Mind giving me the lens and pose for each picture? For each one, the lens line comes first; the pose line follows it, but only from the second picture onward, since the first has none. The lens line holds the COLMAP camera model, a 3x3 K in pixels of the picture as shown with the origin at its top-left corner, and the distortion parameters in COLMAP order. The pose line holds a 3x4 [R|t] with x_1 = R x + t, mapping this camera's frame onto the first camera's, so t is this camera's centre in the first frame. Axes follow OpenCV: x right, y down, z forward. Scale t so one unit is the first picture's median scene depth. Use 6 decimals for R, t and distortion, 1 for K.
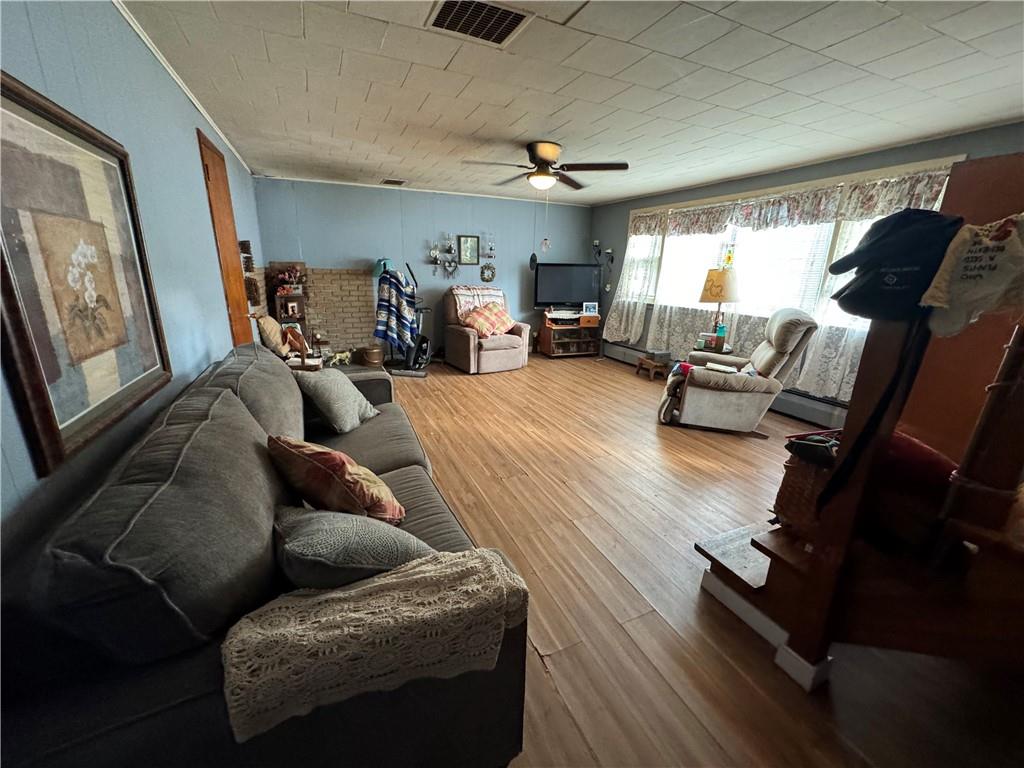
lens RADIAL K [[405.6, 0, 516.8], [0, 405.6, 380.2], [0, 0, 1]] dist [0.000315, 0.000669]
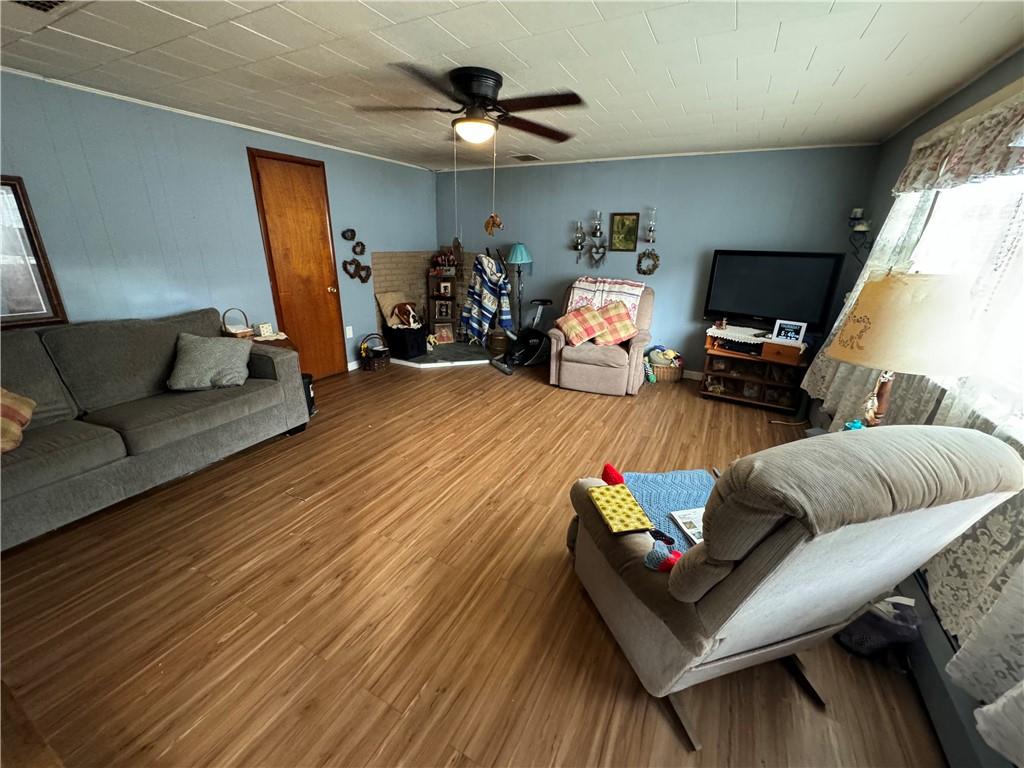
lens RADIAL K [[405.6, 0, 515.7], [0, 405.6, 384.0], [0, 0, 1]] dist [0.000315, 0.000669]
pose [[0.616461, 0.257360, -0.744139, 0.455936], [-0.224692, 0.963277, 0.147009, -0.121752], [0.754646, 0.076576, 0.651649, 0.404543]]
